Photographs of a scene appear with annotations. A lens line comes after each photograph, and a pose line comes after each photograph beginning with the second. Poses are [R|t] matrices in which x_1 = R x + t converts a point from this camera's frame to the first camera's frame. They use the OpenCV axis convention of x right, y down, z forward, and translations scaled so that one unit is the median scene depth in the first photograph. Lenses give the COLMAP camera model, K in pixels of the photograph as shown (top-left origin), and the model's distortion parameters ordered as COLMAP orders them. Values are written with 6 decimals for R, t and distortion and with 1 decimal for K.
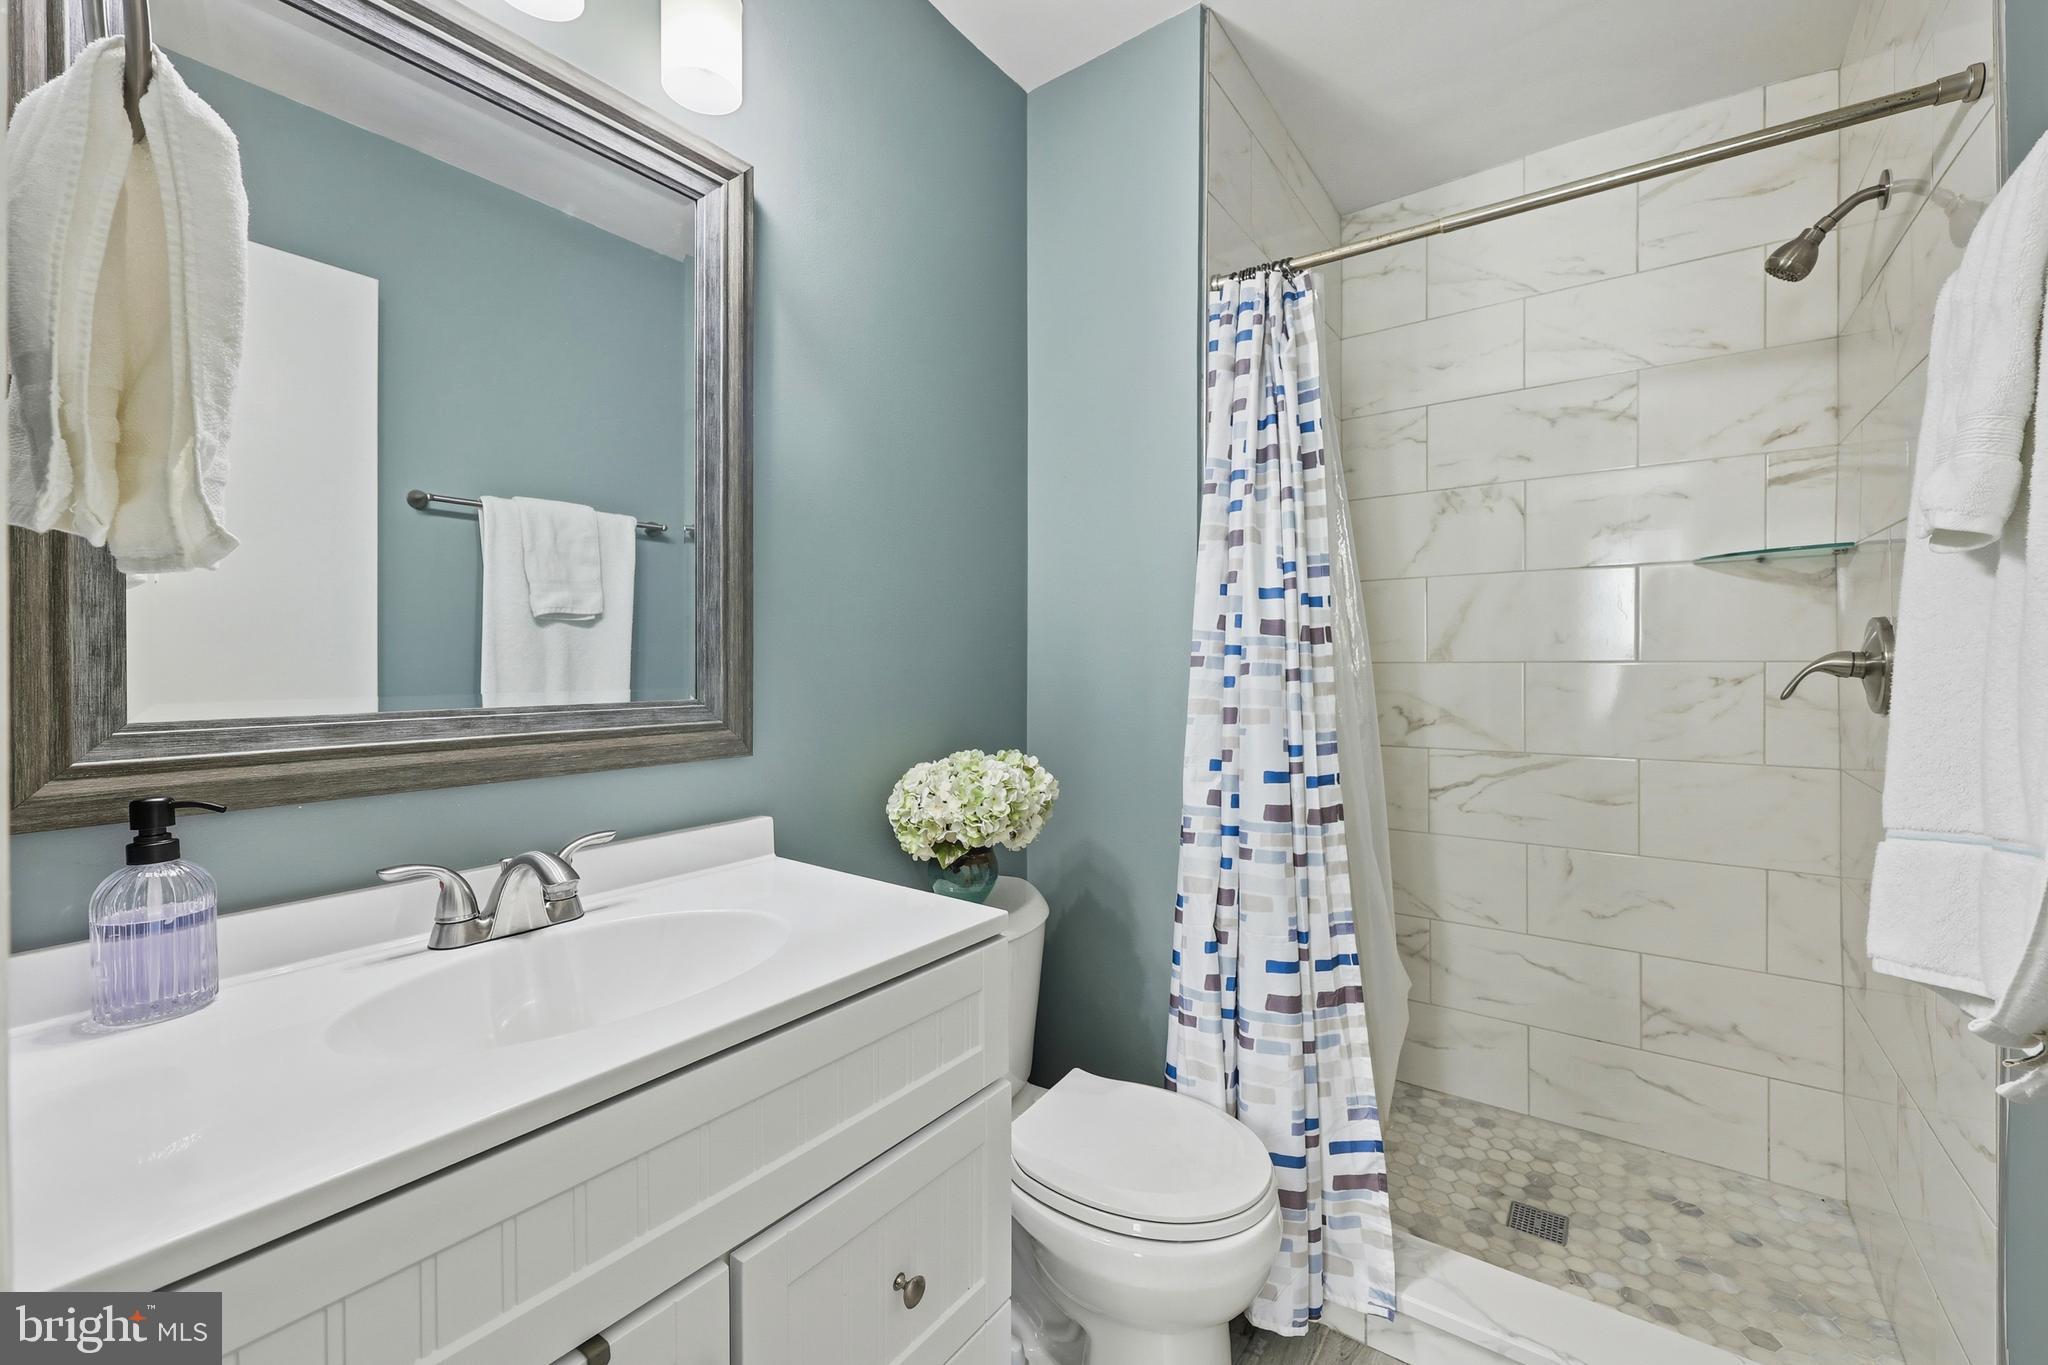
lens RADIAL K [[823.7, 0, 1031.3], [0, 823.7, 669.9], [0, 0, 1]] dist [-0.011563, -0.000097]
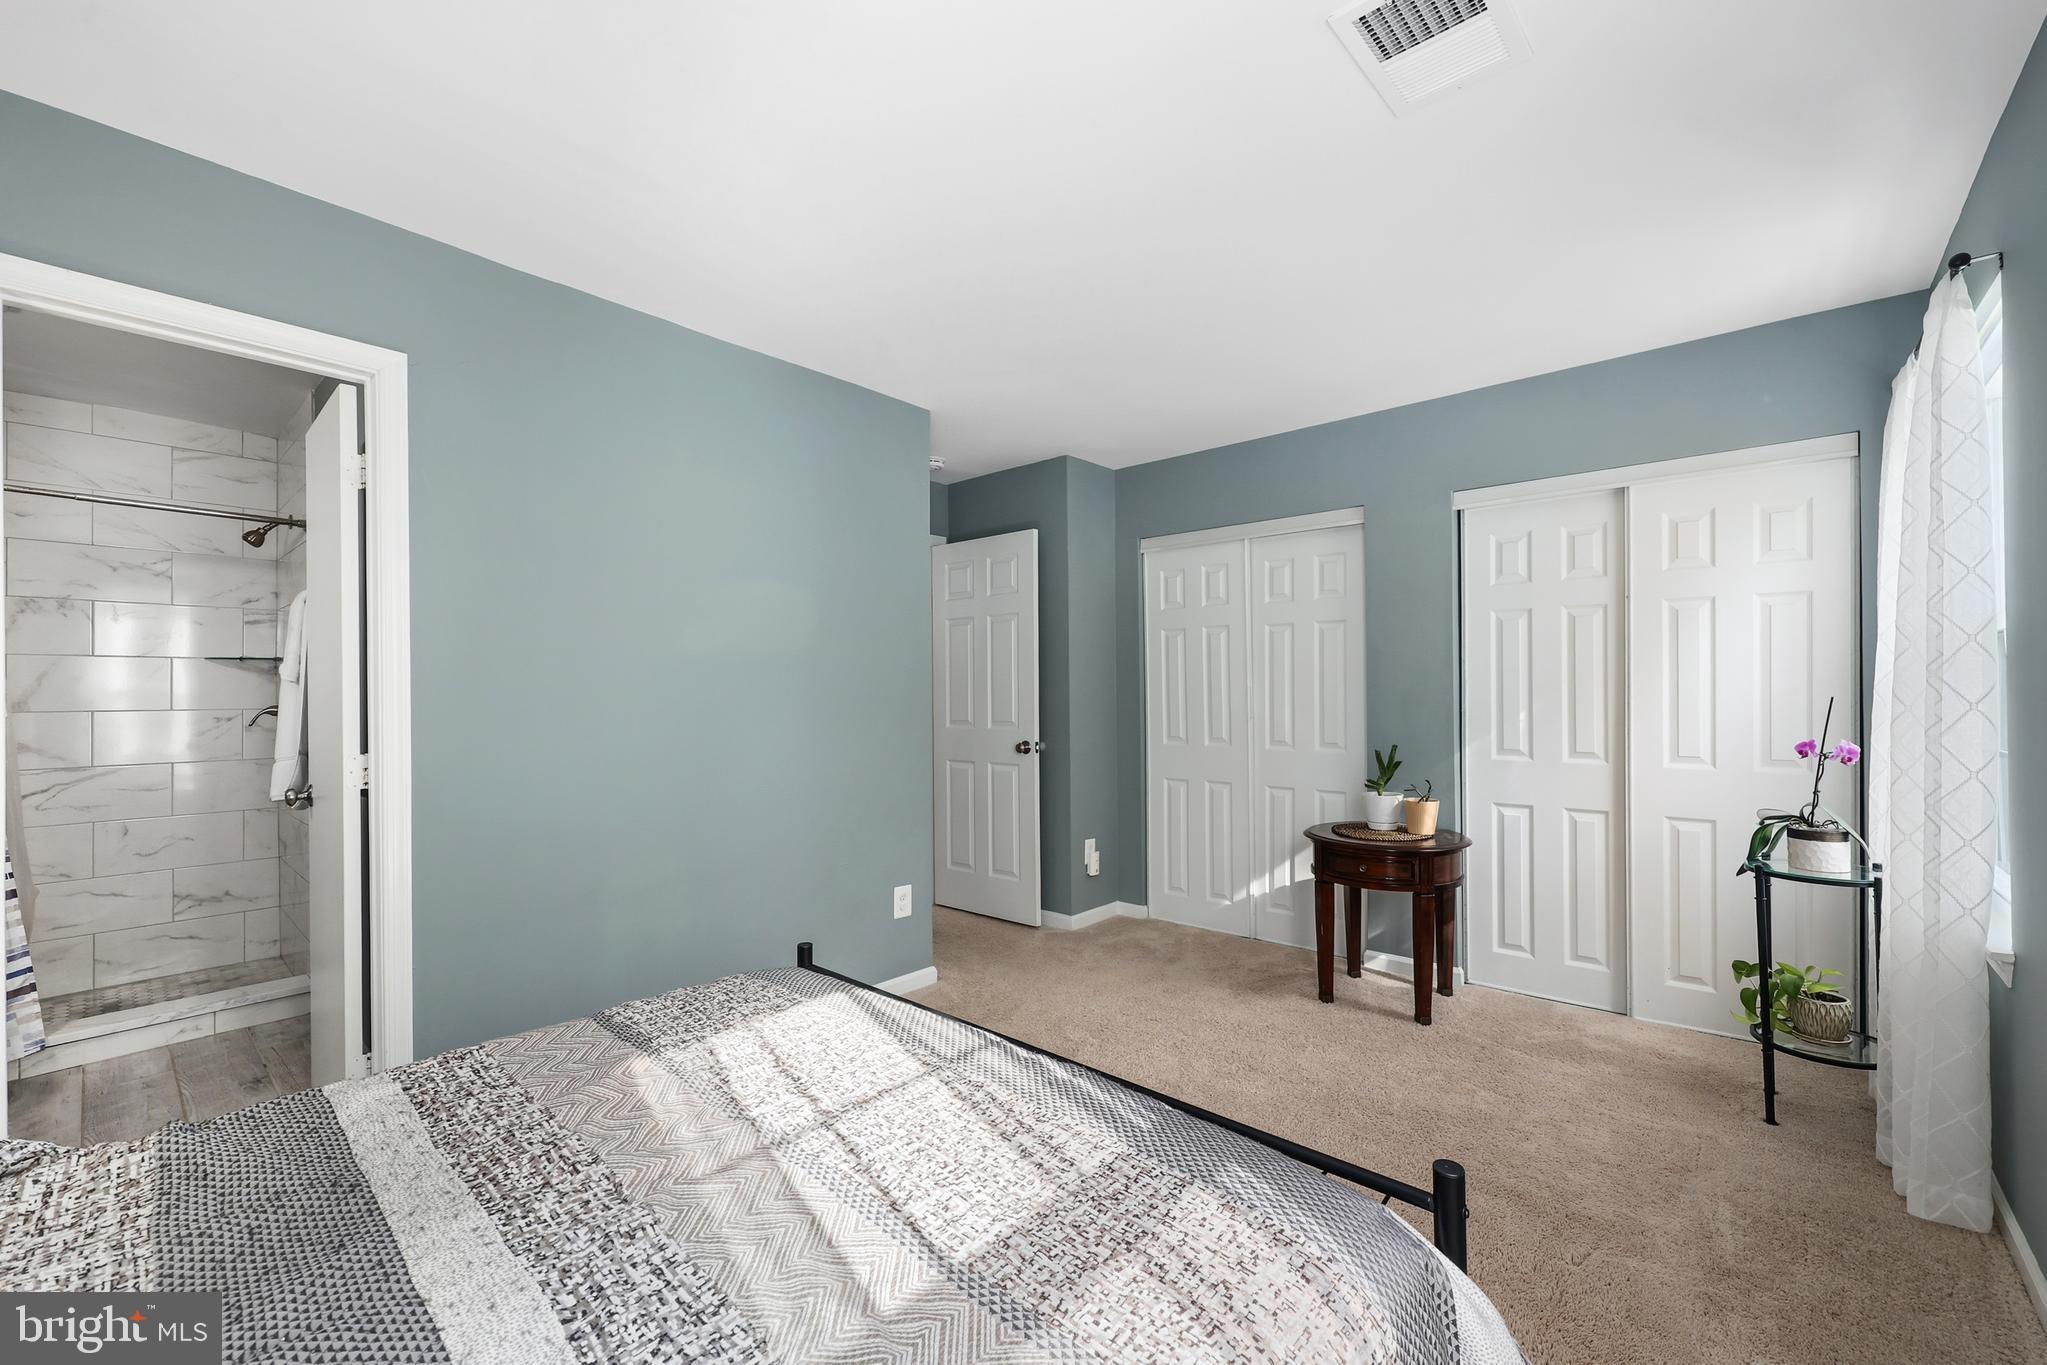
lens RADIAL K [[823.3, 0, 1031.1], [0, 823.3, 689.9], [0, 0, 1]] dist [-0.011563, -0.000097]
pose [[0.090527, 0.007226, 0.995868, -0.905228], [0.003022, 0.999967, -0.007531, -0.037816], [-0.995889, 0.003691, 0.090503, -1.093072]]
